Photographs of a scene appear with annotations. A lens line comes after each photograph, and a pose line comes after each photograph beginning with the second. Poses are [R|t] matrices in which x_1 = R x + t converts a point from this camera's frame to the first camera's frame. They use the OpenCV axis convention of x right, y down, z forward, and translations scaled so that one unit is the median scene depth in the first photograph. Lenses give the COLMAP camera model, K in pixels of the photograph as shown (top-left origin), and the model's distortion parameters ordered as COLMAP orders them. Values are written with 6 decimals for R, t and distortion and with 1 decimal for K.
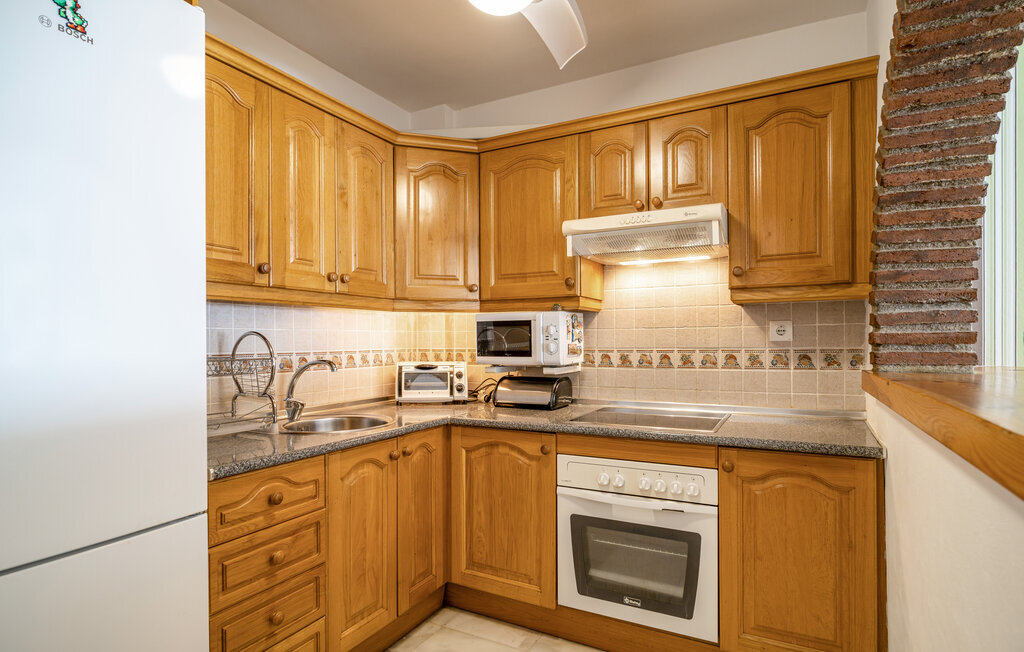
lens RADIAL K [[540.4, 0, 510.8], [0, 540.4, 343.6], [0, 0, 1]] dist [-0.001001, -0.000068]
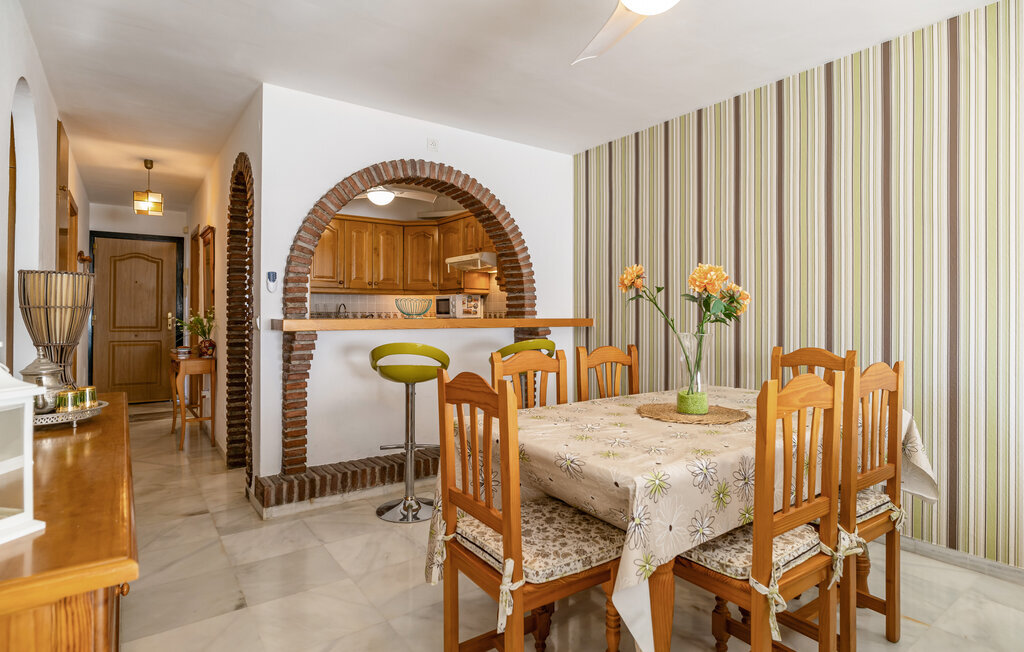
lens RADIAL K [[535.0, 0, 513.8], [0, 535.0, 320.2], [0, 0, 1]] dist [-0.001514, -0.000124]
pose [[0.904147, 0.008018, -0.427147, 1.320532], [-0.005152, 0.999956, 0.007864, 0.032323], [0.427191, -0.004909, 0.904148, -1.003239]]
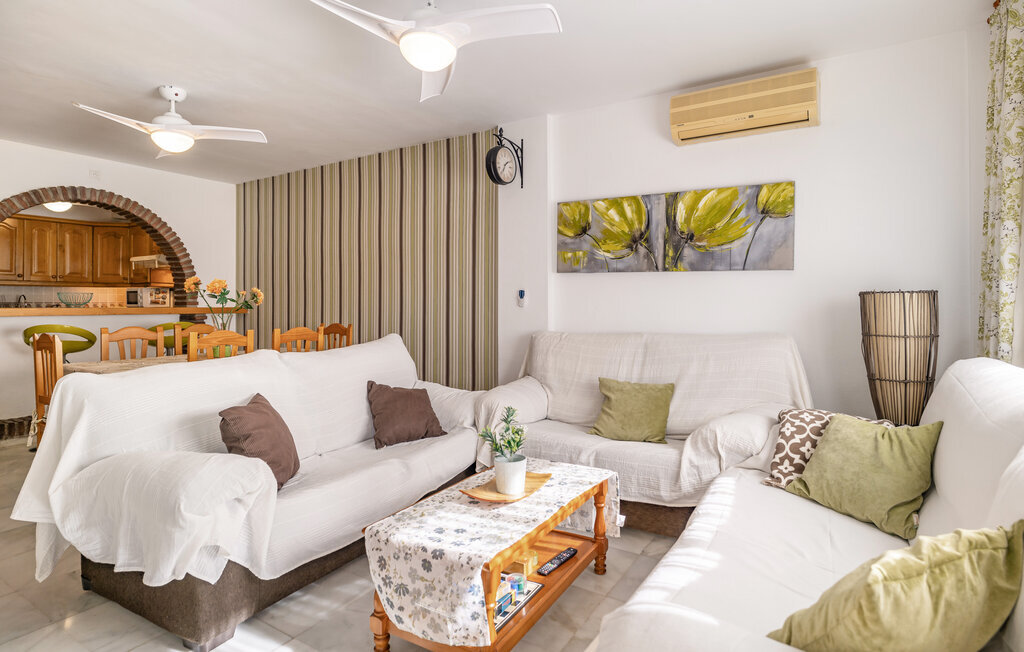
lens RADIAL K [[534.4, 0, 513.8], [0, 534.4, 305.8], [0, 0, 1]] dist [-0.002655, -0.000257]
pose [[0.998152, 0.003863, -0.060647, 2.182562], [-0.003974, 0.999991, -0.001706, 0.031577], [0.060640, 0.001944, 0.998158, -1.643418]]
